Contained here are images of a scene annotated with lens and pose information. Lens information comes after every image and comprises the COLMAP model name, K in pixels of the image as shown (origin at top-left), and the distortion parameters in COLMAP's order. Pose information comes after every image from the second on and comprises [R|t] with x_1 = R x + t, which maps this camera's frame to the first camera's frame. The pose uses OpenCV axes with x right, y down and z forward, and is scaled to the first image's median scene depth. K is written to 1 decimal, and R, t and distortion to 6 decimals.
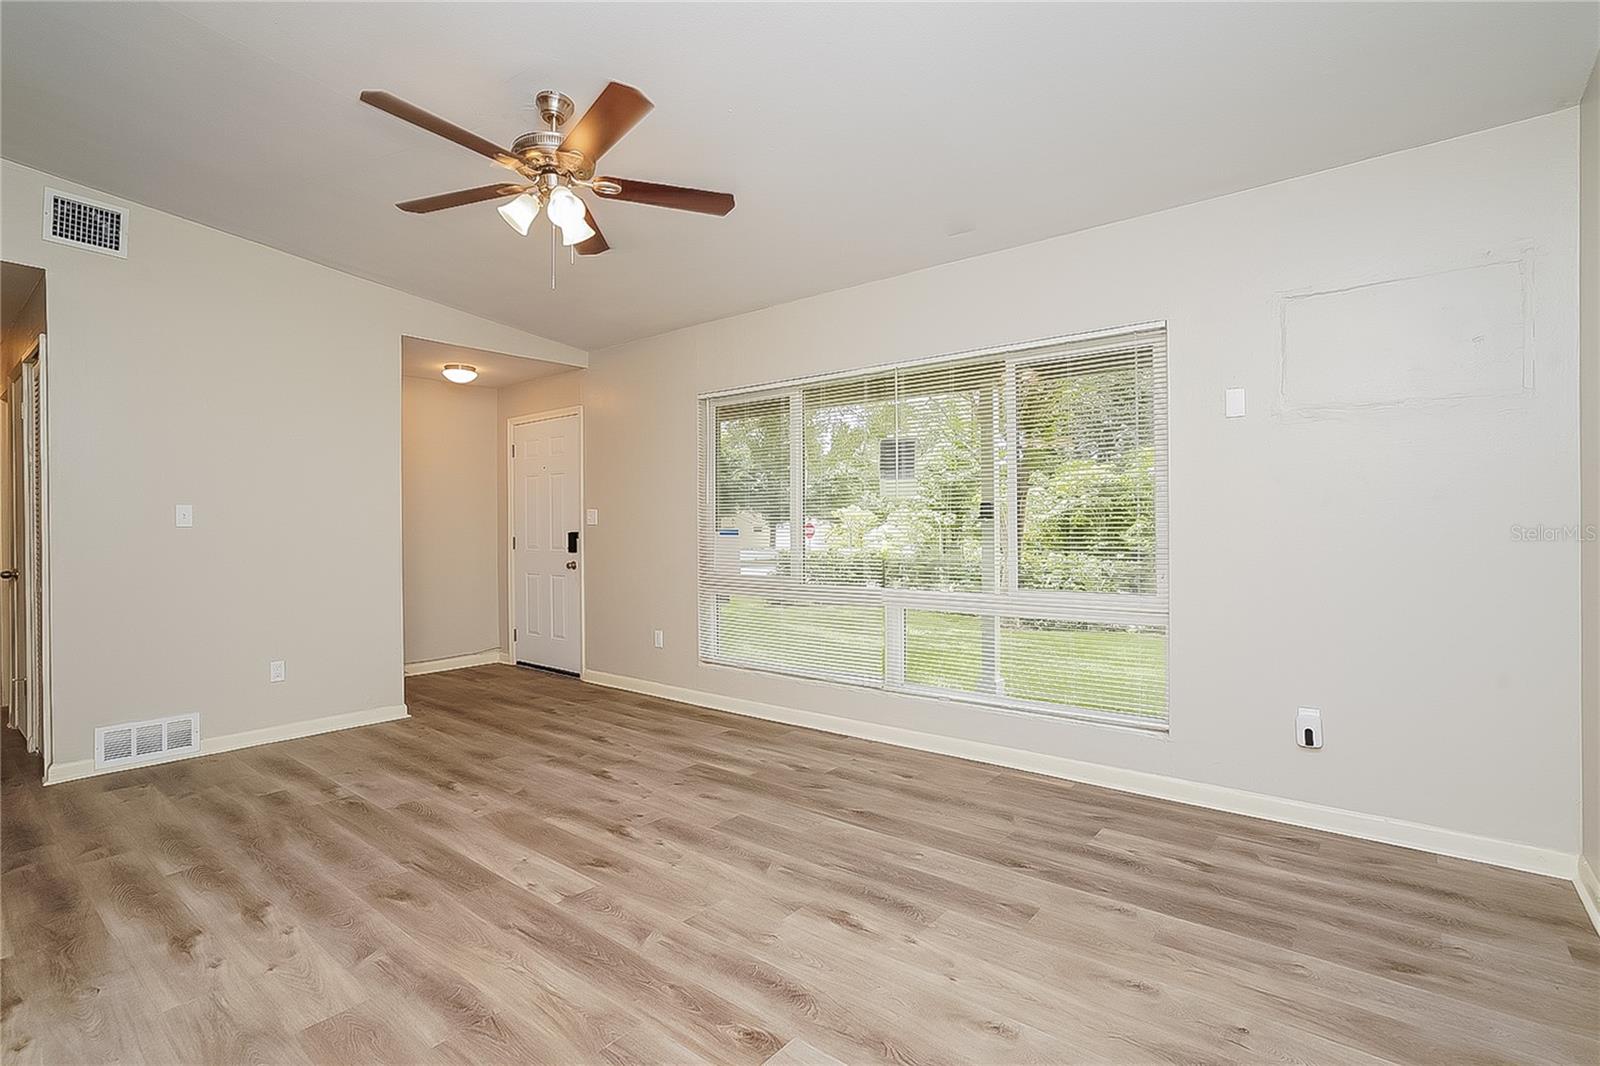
lens RADIAL K [[744.2, 0, 800.0], [0, 744.2, 533.0], [0, 0, 1]] dist [-0.046620, 0.022534]
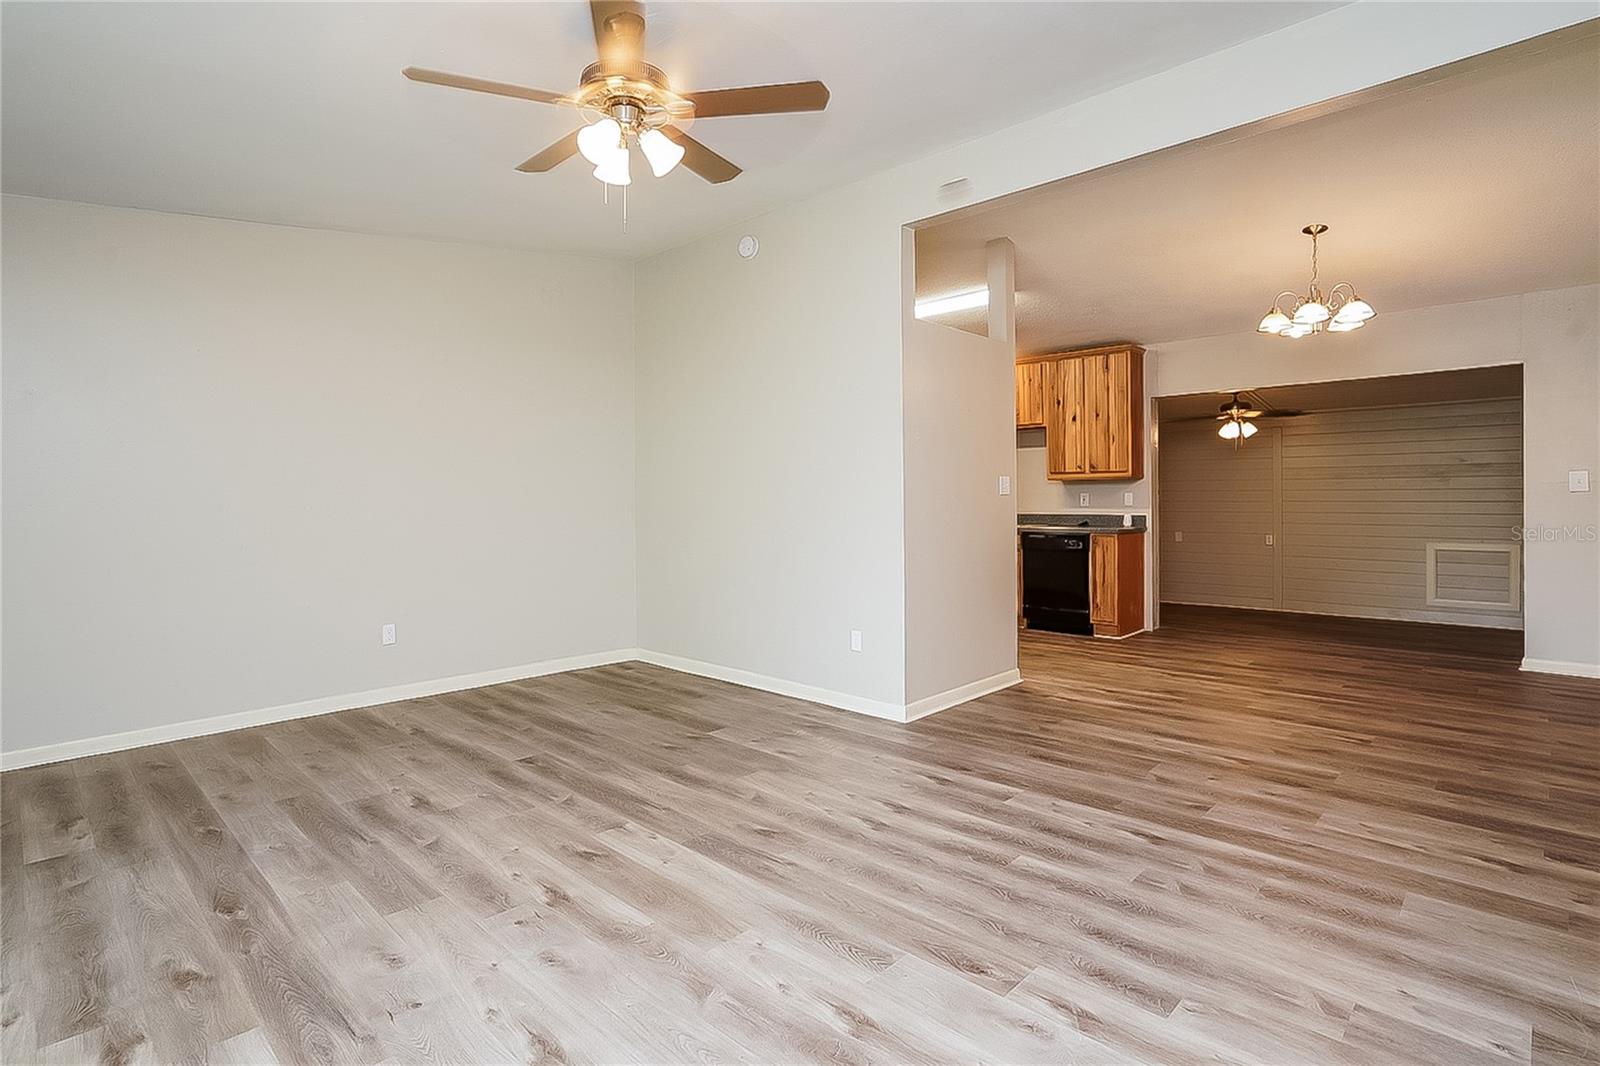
lens RADIAL K [[744.2, 0, 800.0], [0, 744.2, 533.0], [0, 0, 1]] dist [-0.046620, 0.022534]
pose [[-0.997651, 0.012468, 0.067356, -0.630257], [0.016106, 0.998426, 0.053731, -0.026870], [-0.066580, 0.054689, -0.996281, 1.950408]]
